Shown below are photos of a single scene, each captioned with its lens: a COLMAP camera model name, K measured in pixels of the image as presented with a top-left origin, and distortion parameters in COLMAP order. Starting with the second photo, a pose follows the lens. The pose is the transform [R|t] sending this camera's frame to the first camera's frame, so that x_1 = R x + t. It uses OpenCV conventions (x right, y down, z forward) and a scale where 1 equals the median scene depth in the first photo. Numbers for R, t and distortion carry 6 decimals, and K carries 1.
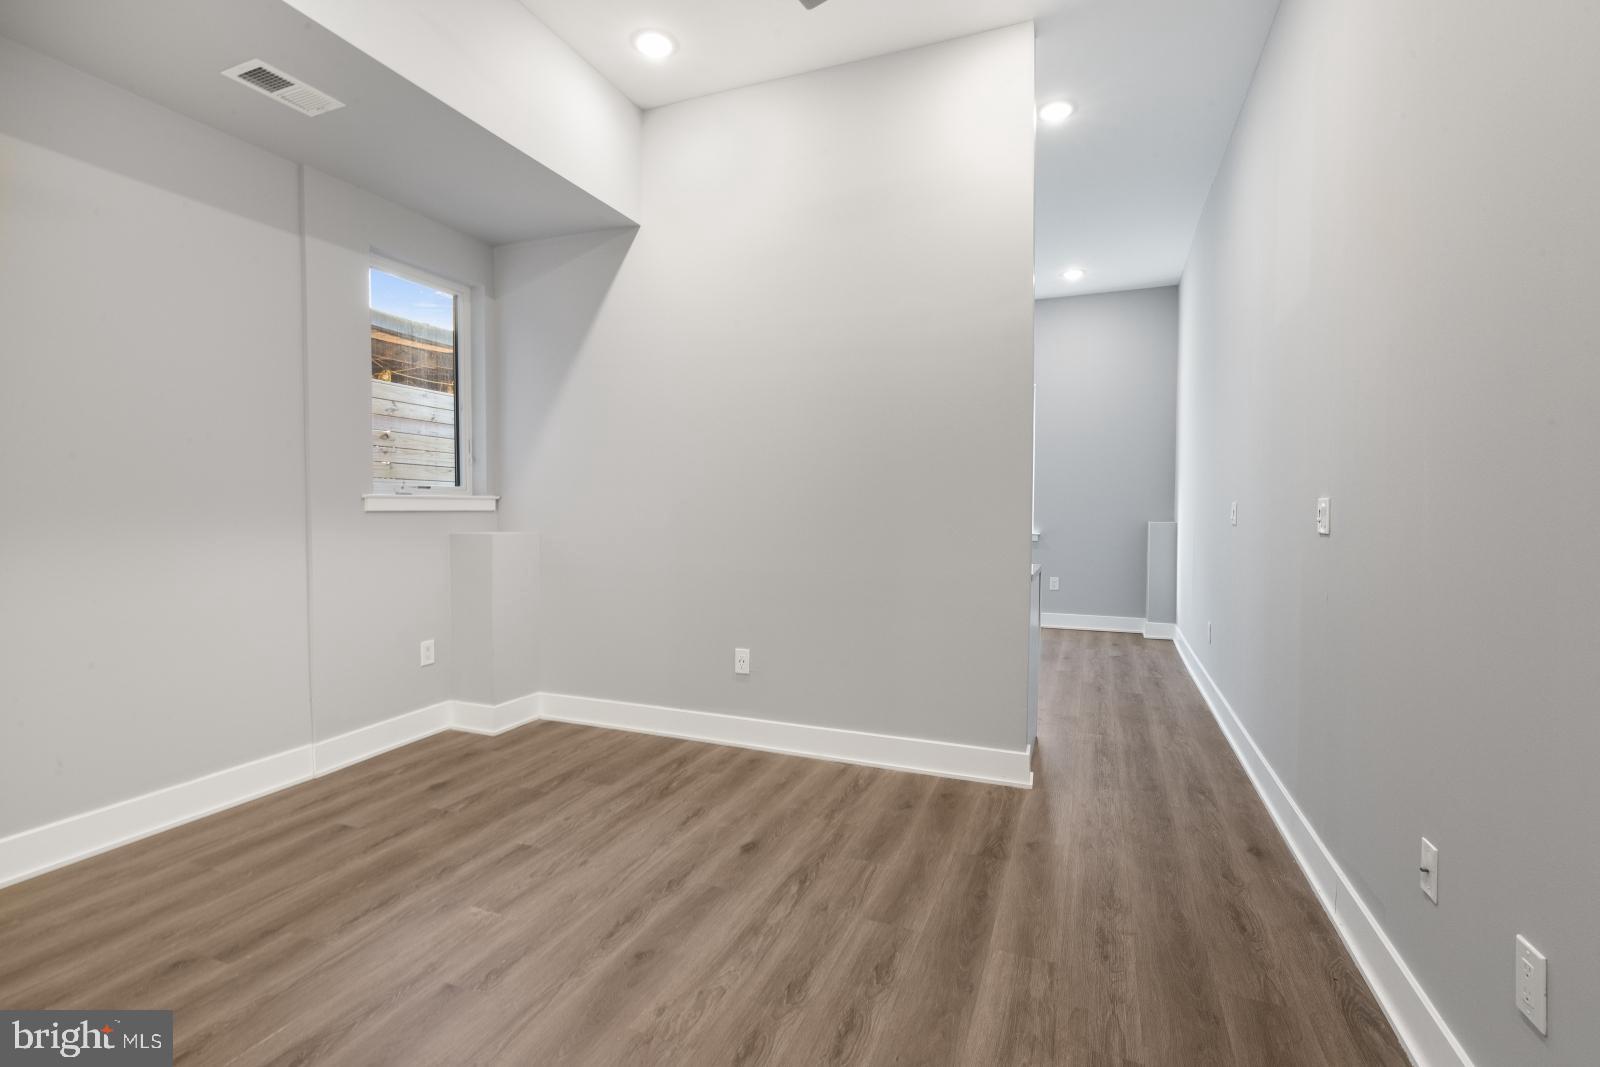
lens RADIAL K [[732.8, 0, 800.0], [0, 732.8, 533.5], [0, 0, 1]] dist [0.010504, 0.000313]
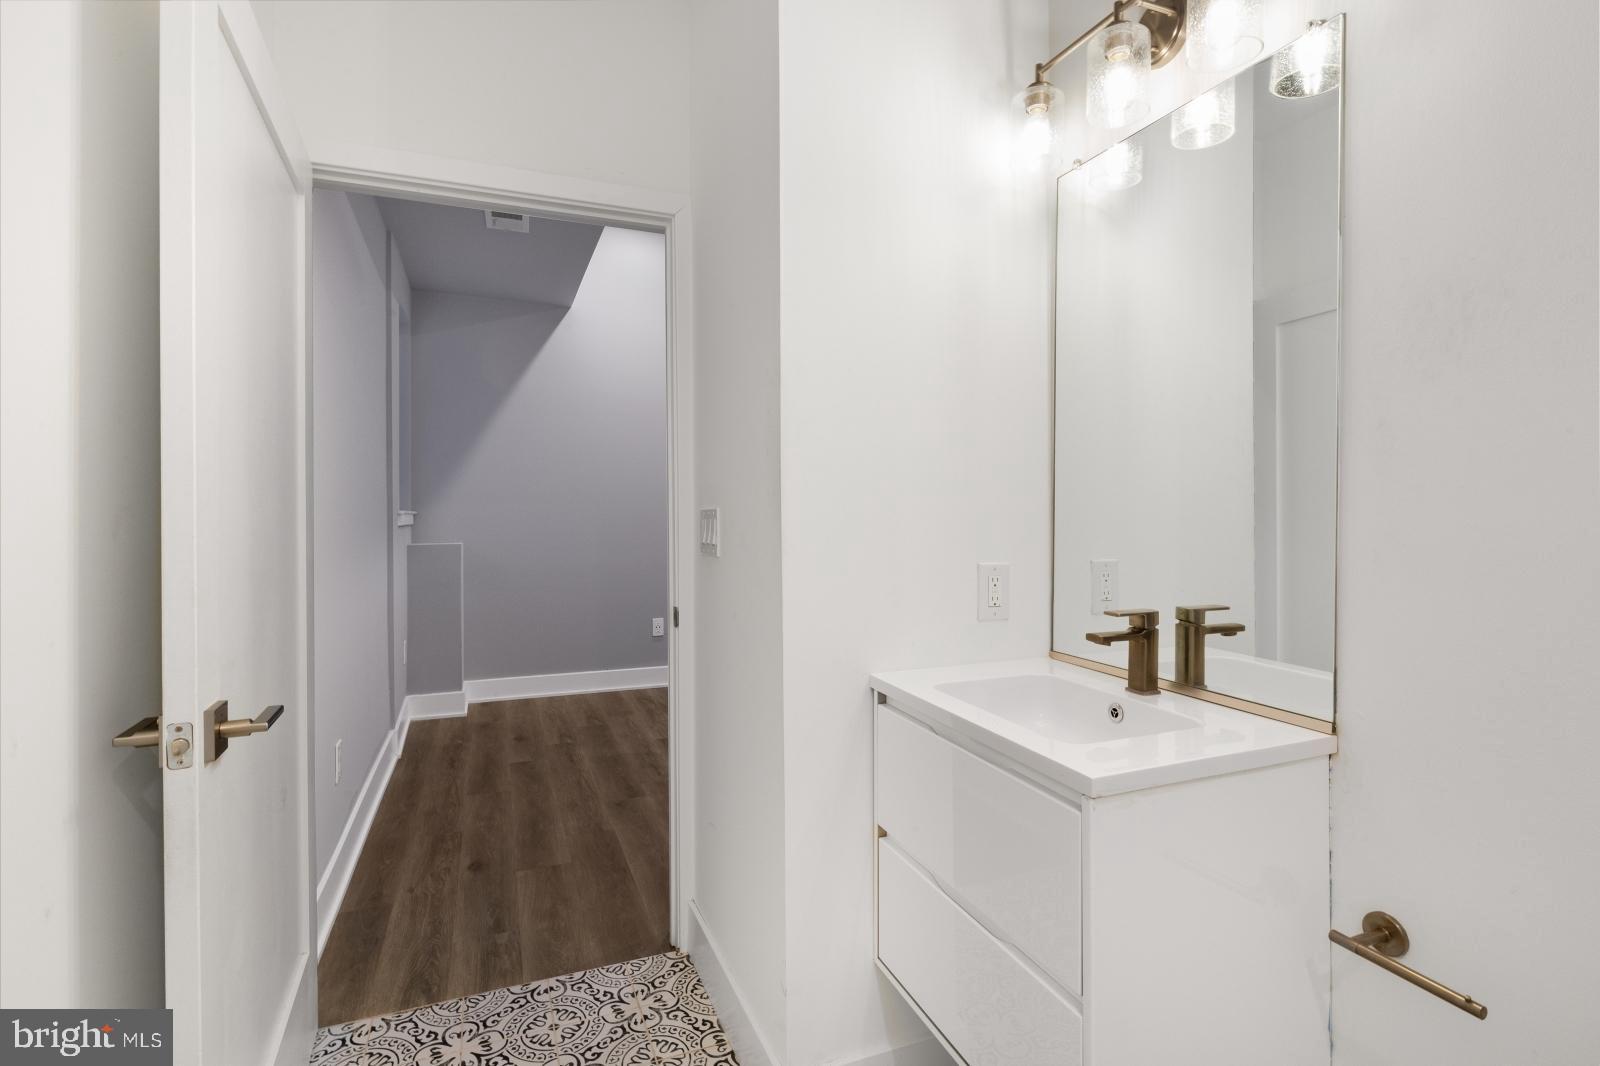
lens RADIAL K [[749.5, 0, 795.8], [0, 749.5, 483.7], [0, 0, 1]] dist [0.004353, 0.000328]
pose [[0.722609, 0.025068, 0.690802, -1.126890], [0.031981, 0.997060, -0.069635, 0.007629], [-0.690517, 0.072411, 0.719683, -0.323644]]
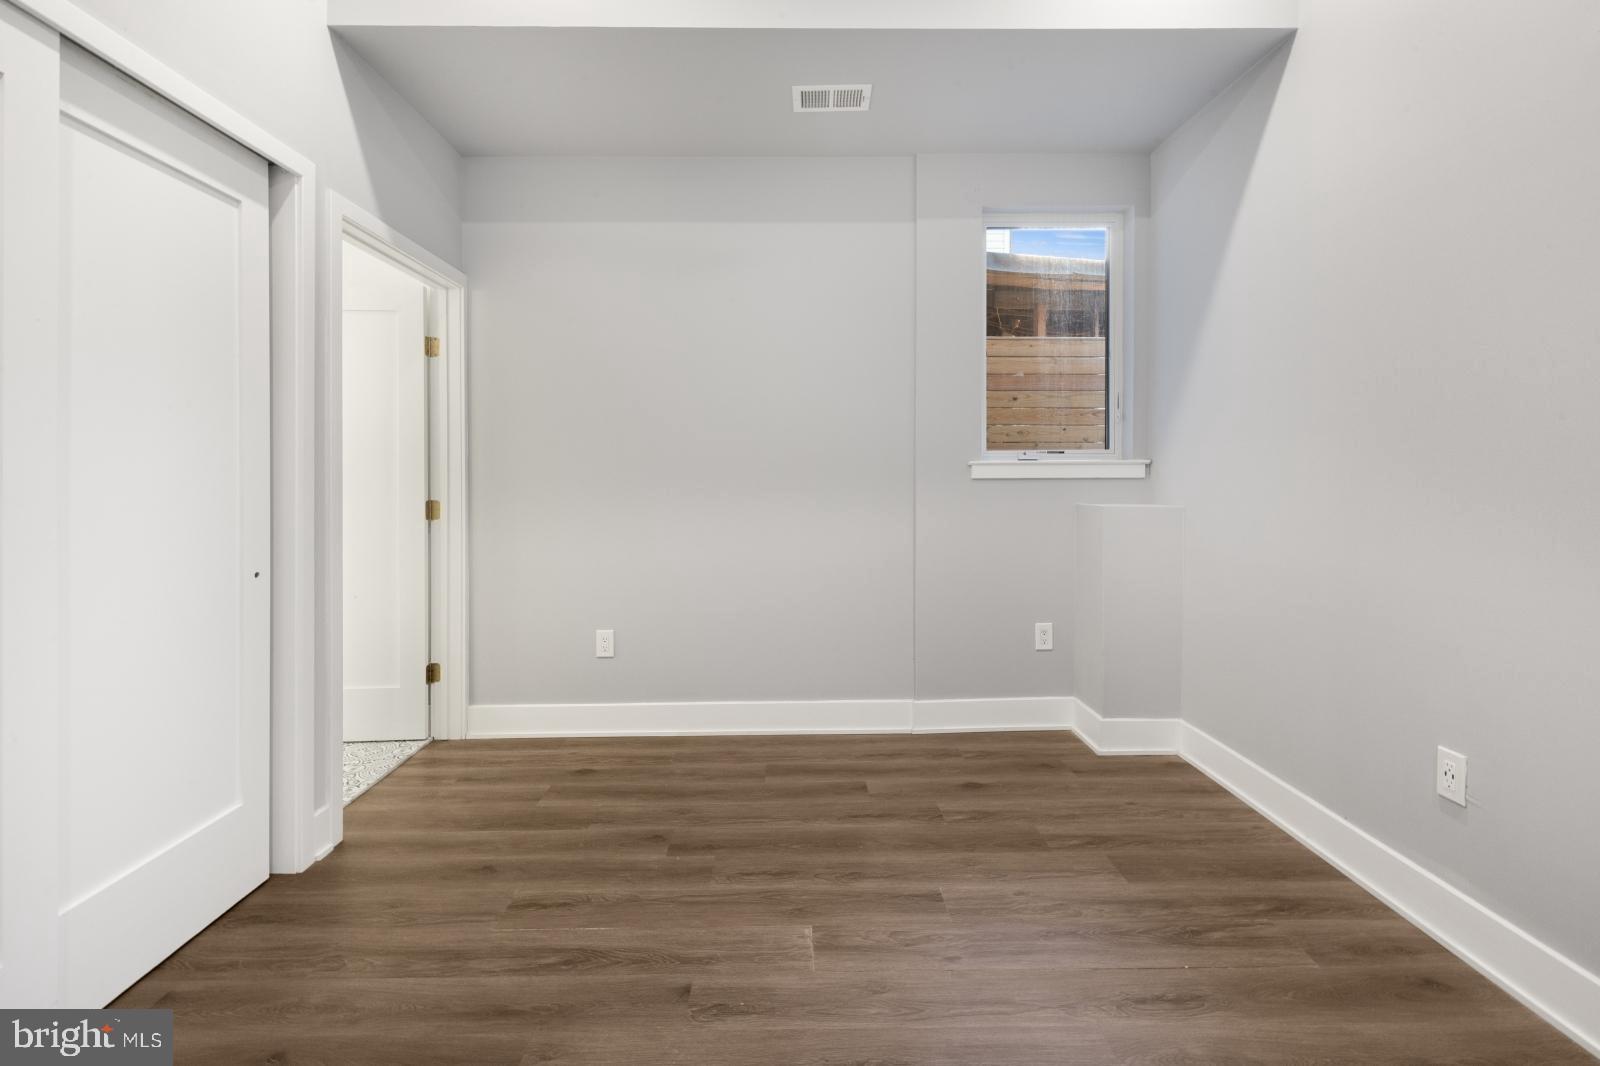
lens RADIAL K [[749.5, 0, 795.8], [0, 749.5, 483.7], [0, 0, 1]] dist [0.004353, 0.000328]
pose [[0.382104, 0.008263, -0.924082, 0.282491], [-0.029098, 0.999572, -0.003094, -0.015665], [0.923661, 0.028072, 0.382181, 0.470248]]
